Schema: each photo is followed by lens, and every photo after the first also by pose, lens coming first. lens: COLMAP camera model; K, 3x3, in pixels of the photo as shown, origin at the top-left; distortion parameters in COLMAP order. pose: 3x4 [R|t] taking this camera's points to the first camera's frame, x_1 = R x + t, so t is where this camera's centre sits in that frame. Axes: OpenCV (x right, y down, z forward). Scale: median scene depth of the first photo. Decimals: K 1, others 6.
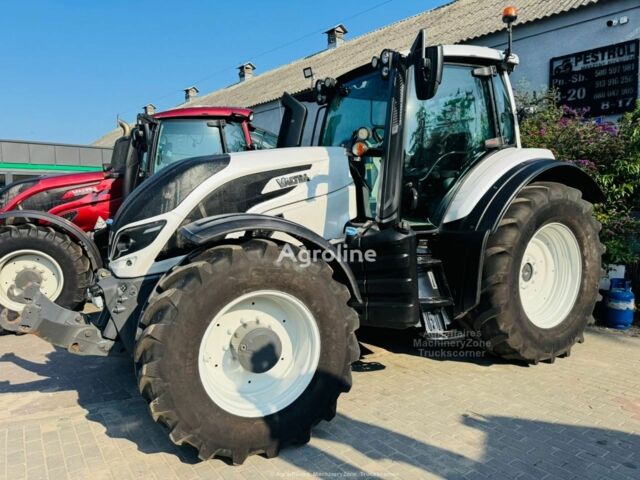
lens RADIAL K [[444.5, 0, 323.2], [0, 444.5, 239.2], [0, 0, 1]] dist [0.032074, -0.028608]
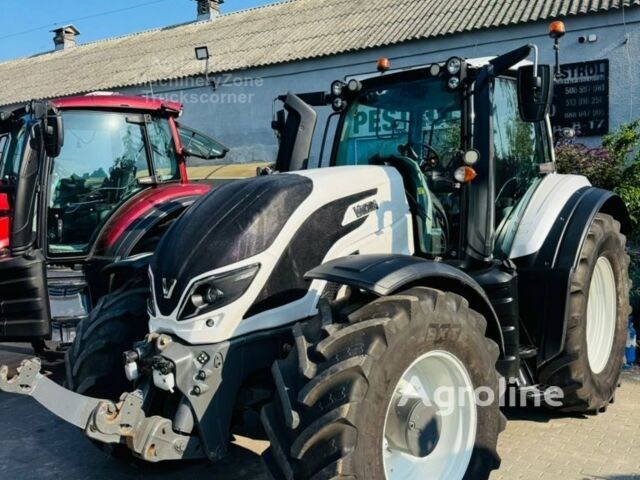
lens RADIAL K [[587.9, 0, 320.8], [0, 587.9, 237.0], [0, 0, 1]] dist [0.032951, 0.000000]
pose [[0.950208, -0.000686, 0.311615, -0.444767], [0.017603, 0.998519, -0.051481, -0.026598], [-0.311118, 0.054403, 0.948813, 0.026613]]
